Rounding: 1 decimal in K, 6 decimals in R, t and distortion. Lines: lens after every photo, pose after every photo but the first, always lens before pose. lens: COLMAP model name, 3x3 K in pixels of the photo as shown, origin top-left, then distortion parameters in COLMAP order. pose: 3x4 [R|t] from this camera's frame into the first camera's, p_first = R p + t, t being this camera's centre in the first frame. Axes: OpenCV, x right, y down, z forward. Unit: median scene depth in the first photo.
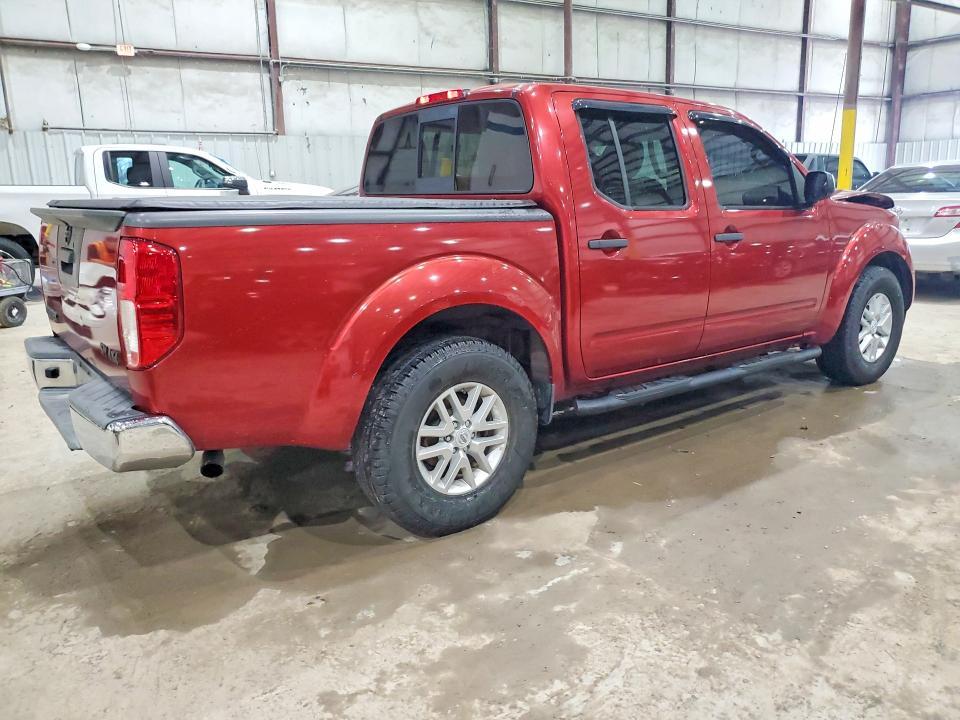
lens RADIAL K [[739.6, 0, 480.0], [0, 739.6, 360.0], [0, 0, 1]] dist [0.008421, 0.006221]
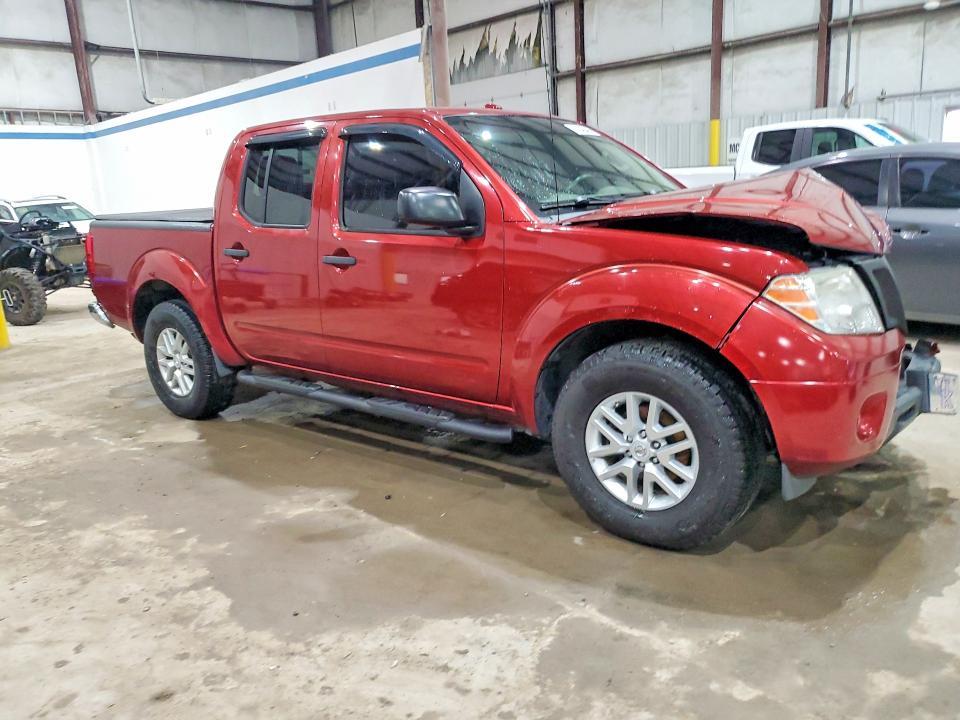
lens RADIAL K [[753.2, 0, 480.0], [0, 753.2, 360.0], [0, 0, 1]] dist [0.005774, 0.007504]
pose [[0.224377, 0.224064, -0.948393, 1.314045], [-0.168541, 0.967465, 0.188696, -0.249937], [0.959817, 0.117505, 0.254841, 0.928181]]
